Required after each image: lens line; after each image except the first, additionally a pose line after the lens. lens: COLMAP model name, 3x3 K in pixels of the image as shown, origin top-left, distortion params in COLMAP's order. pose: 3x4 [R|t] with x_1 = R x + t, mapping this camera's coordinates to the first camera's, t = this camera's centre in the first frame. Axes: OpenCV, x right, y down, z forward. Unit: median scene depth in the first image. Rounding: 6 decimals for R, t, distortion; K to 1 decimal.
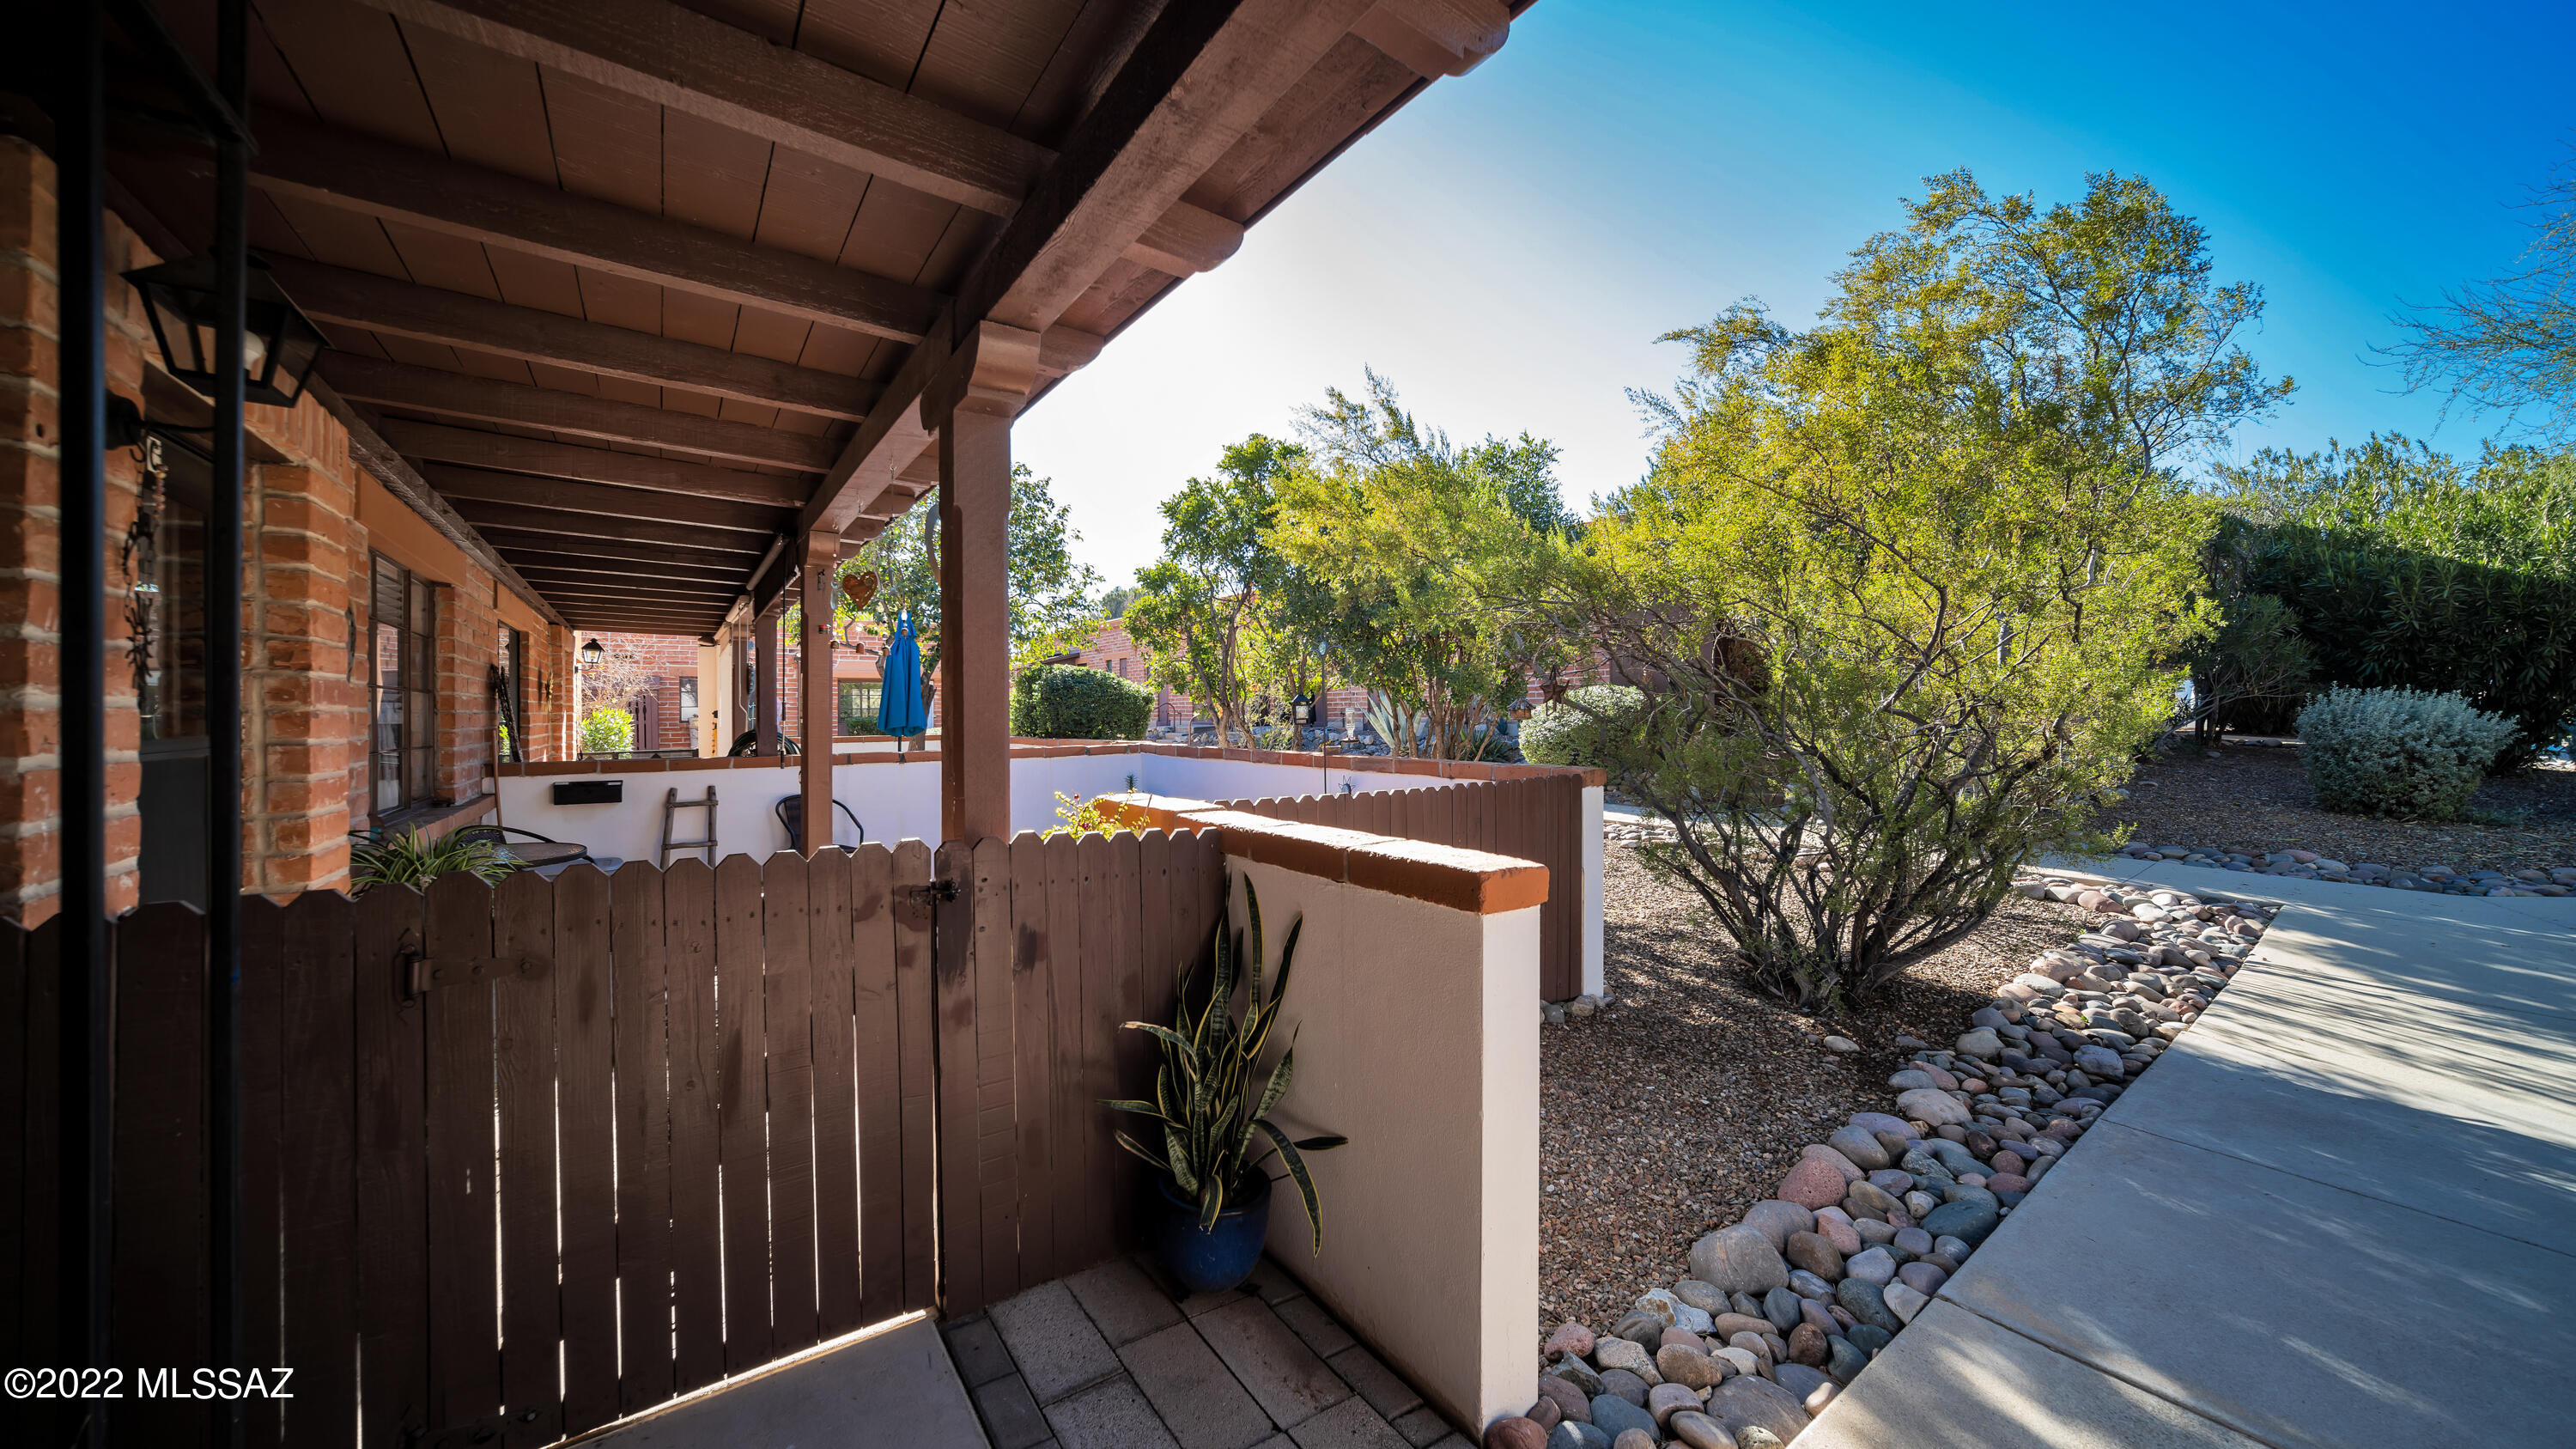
lens RADIAL K [[874.8, 0, 1280.7], [0, 874.8, 724.3], [0, 0, 1]] dist [-0.000211, 0.000001]
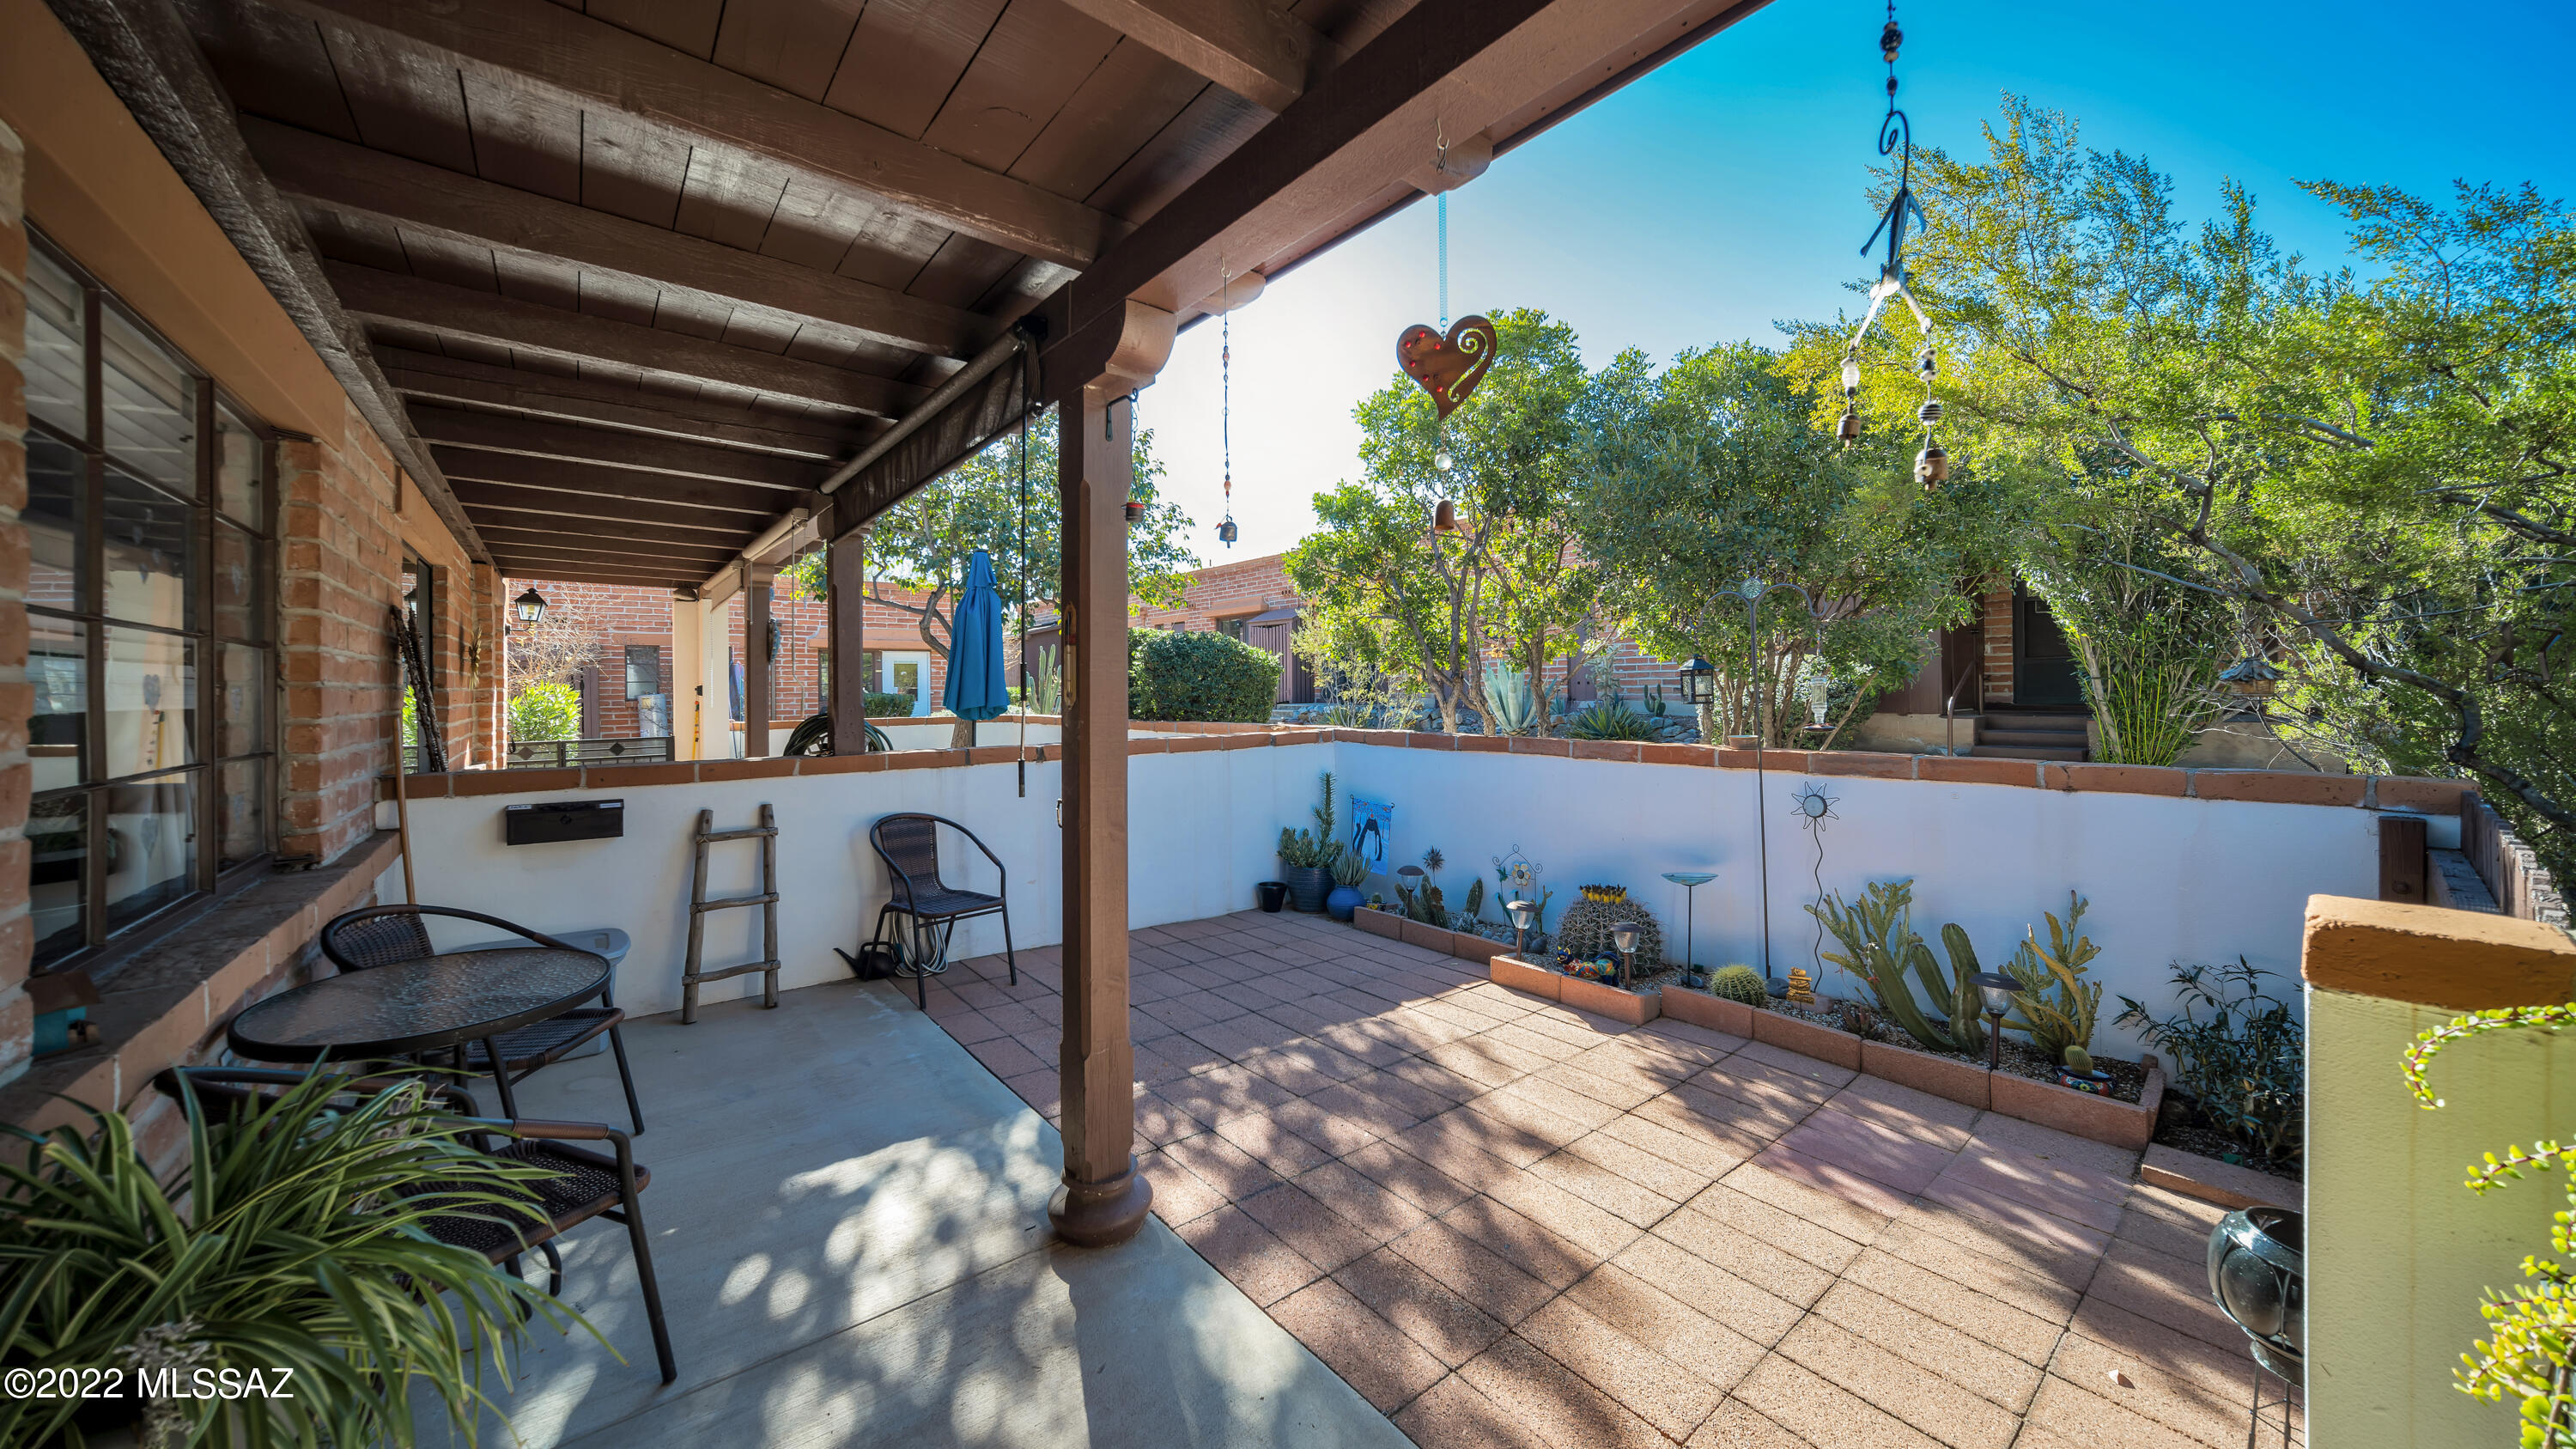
lens RADIAL K [[882.2, 0, 1297.1], [0, 882.2, 701.0], [0, 0, 1]] dist [-0.002049, -0.000131]
pose [[0.997415, -0.001387, 0.071847, -0.312019], [0.001337, 0.999999, 0.000746, -0.003388], [-0.071848, -0.000648, 0.997415, 0.338325]]
